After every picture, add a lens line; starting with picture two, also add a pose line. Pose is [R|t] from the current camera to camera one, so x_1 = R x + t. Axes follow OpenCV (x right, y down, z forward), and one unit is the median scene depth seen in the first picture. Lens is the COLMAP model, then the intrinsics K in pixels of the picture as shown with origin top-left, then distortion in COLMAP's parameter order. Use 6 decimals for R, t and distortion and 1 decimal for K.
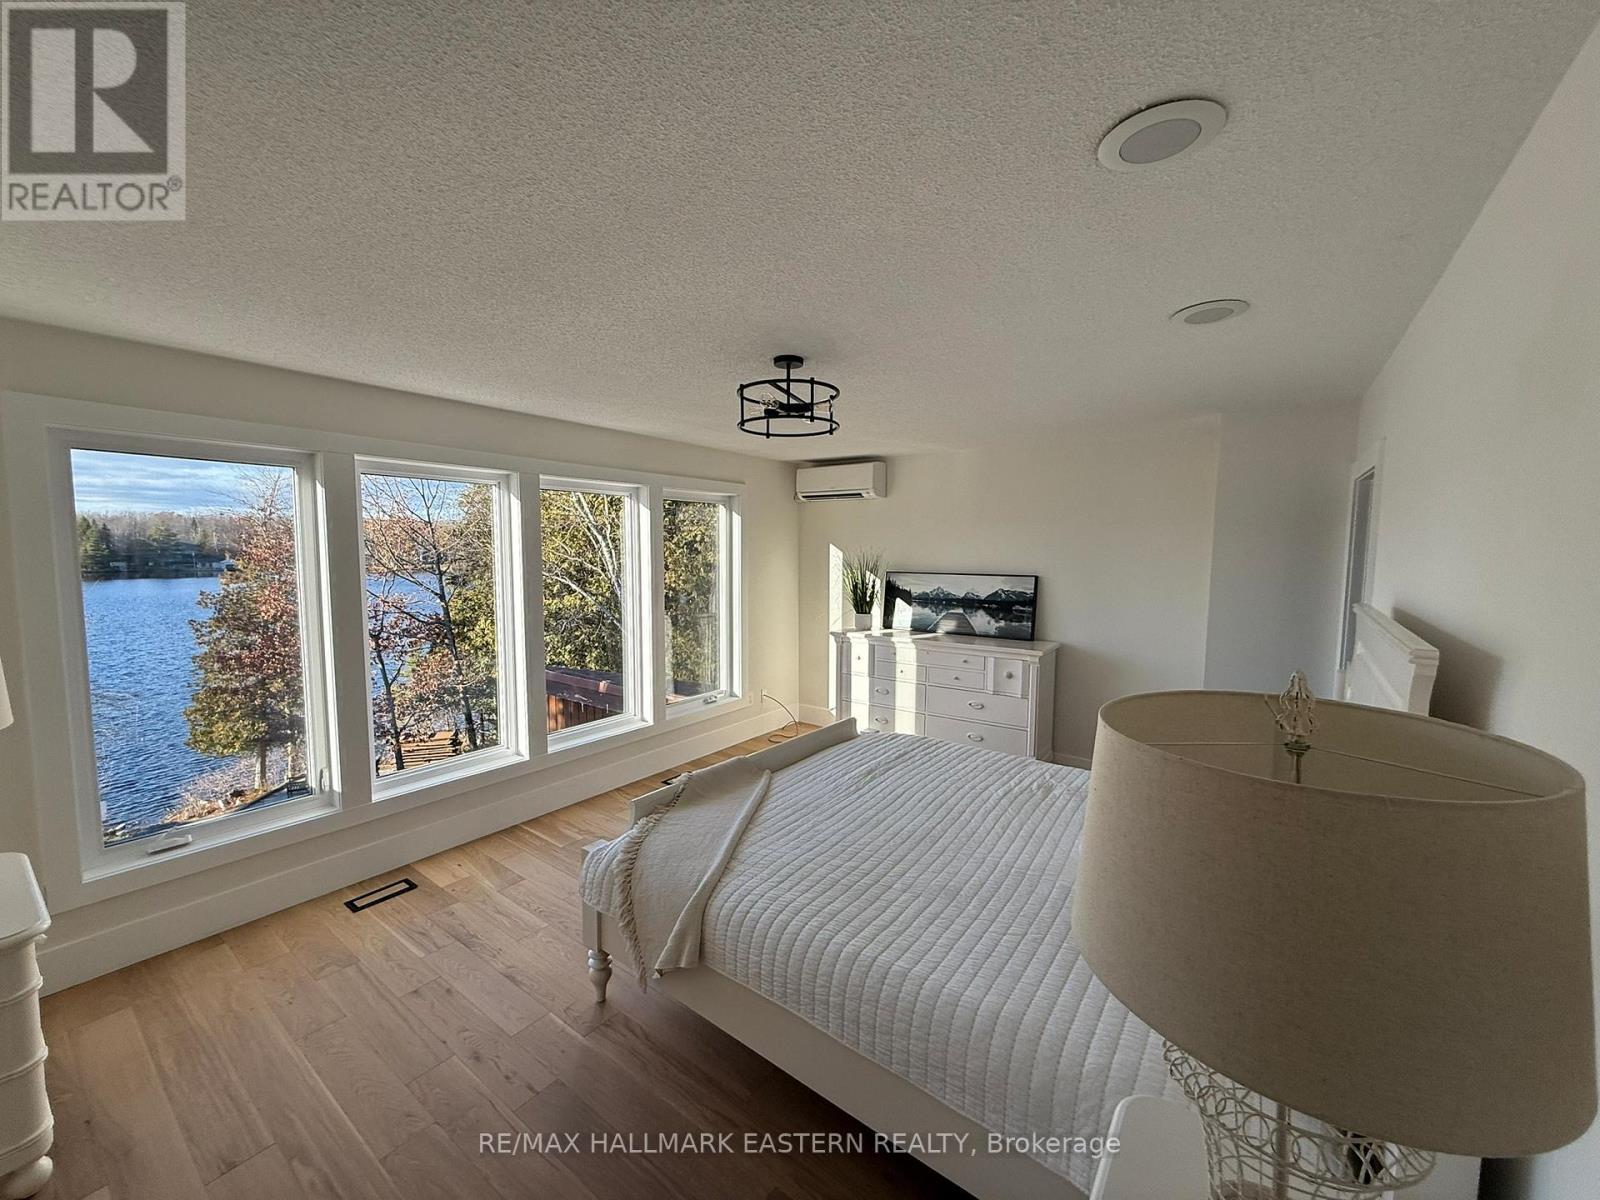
lens RADIAL K [[634.1, 0, 792.8], [0, 634.1, 599.3], [0, 0, 1]] dist [-0.000573, 0.000175]
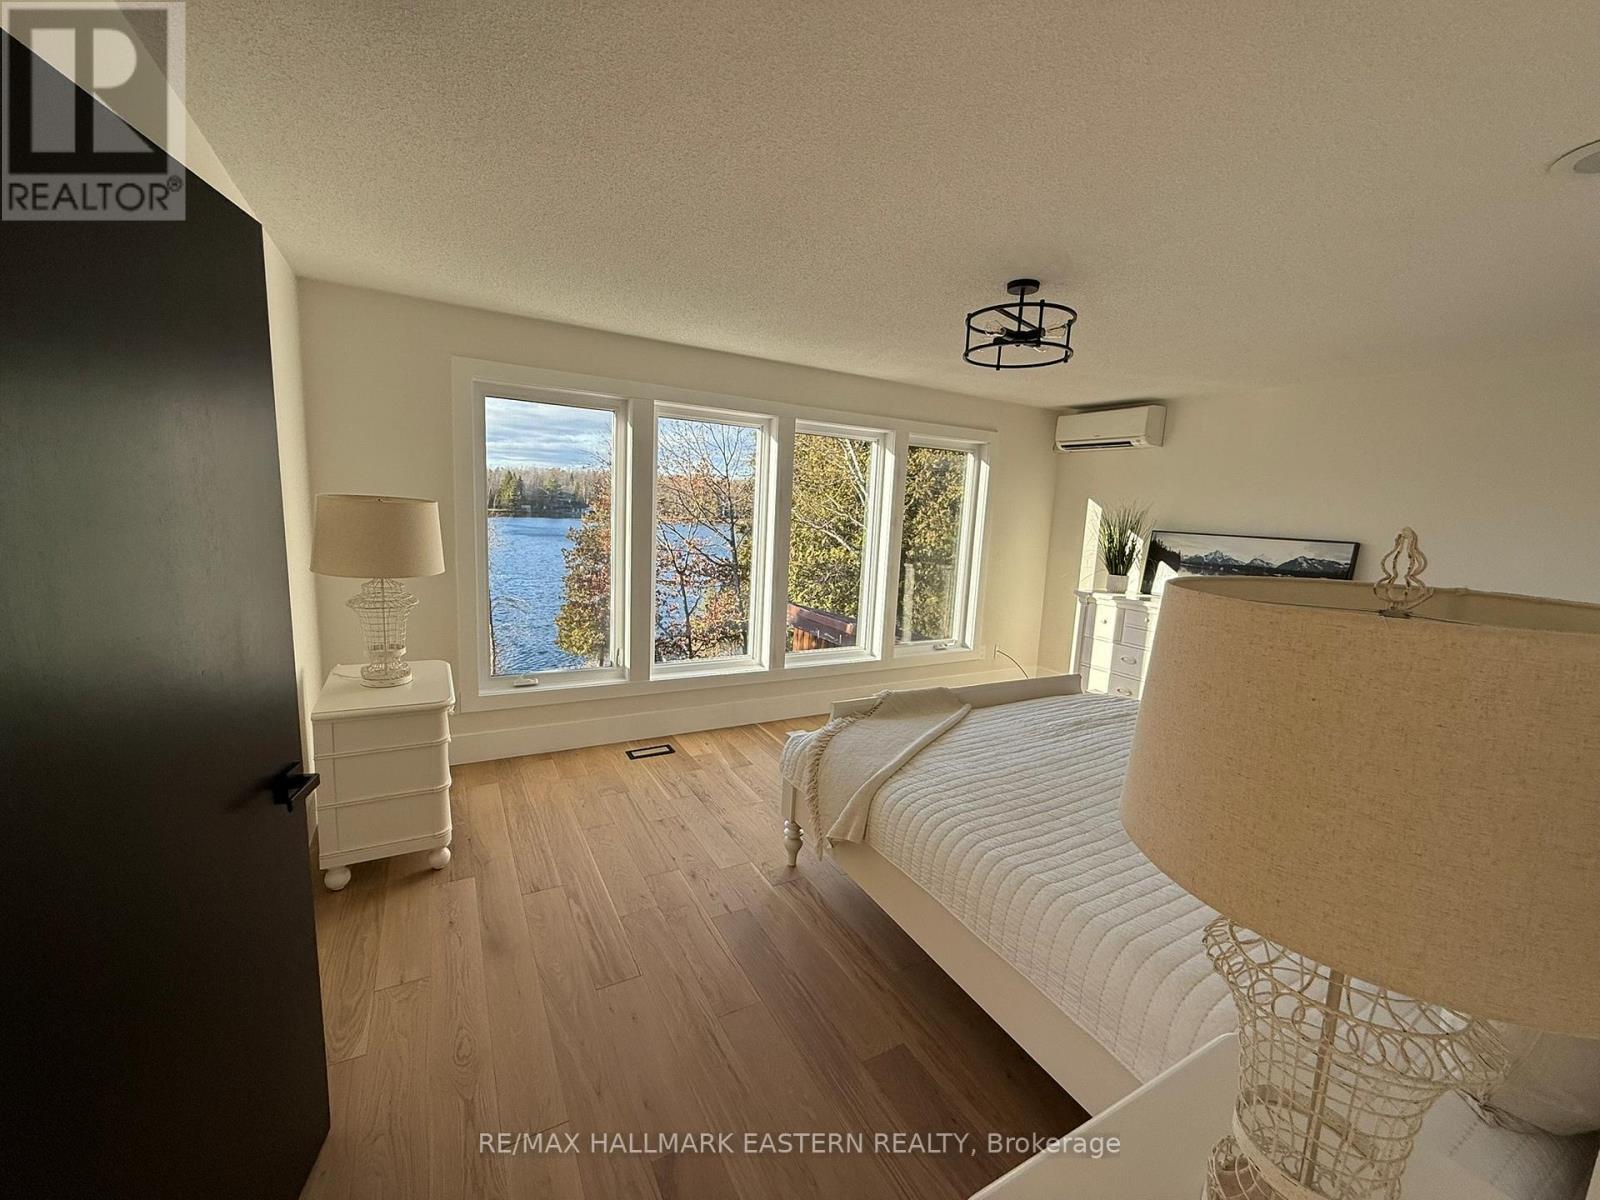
lens RADIAL K [[632.6, 0, 794.4], [0, 632.6, 599.5], [0, 0, 1]] dist [0.000463, 0.000186]
pose [[0.912420, 0.099420, -0.396995, 0.069842], [-0.077540, 0.994470, 0.070836, 0.039272], [0.401842, -0.033849, 0.915083, -0.027765]]
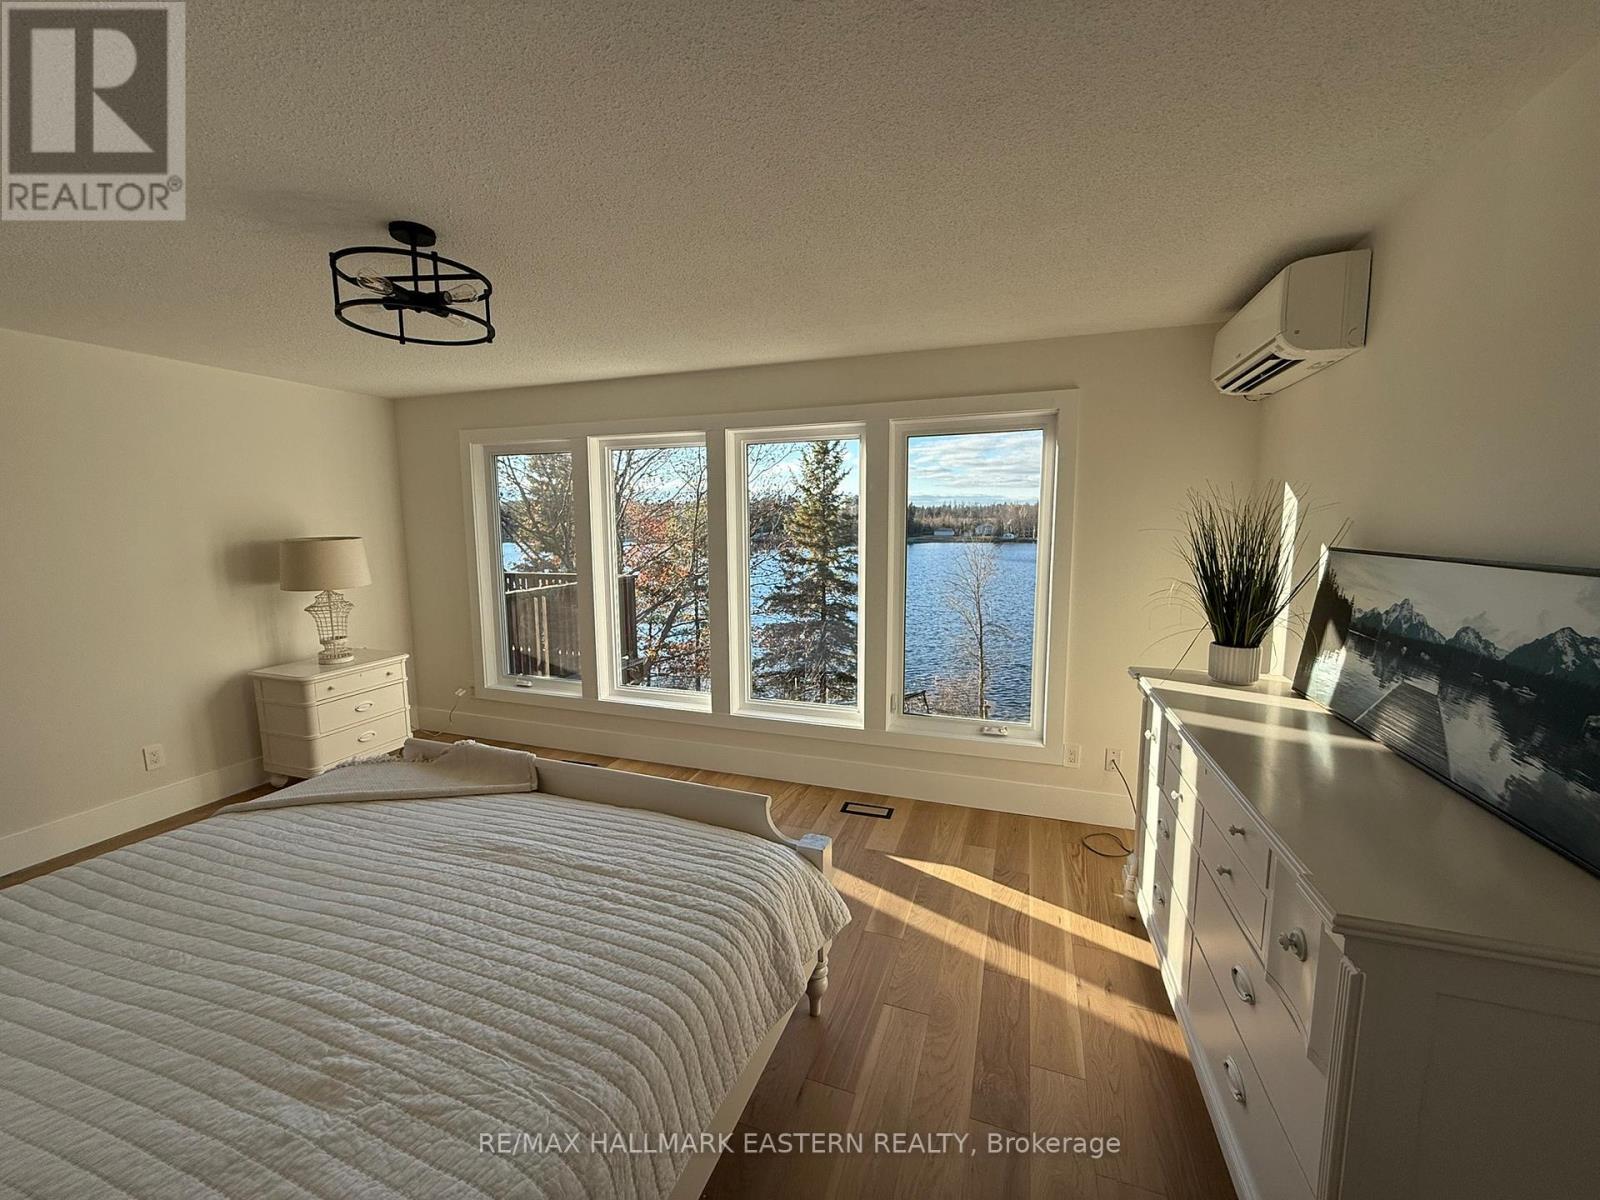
lens RADIAL K [[634.1, 0, 792.8], [0, 634.1, 599.3], [0, 0, 1]] dist [-0.000573, 0.000175]
pose [[0.300897, 0.110721, -0.947207, 0.569818], [-0.074779, 0.992918, 0.092309, -0.033907], [0.950720, 0.043055, 0.307046, 0.798405]]
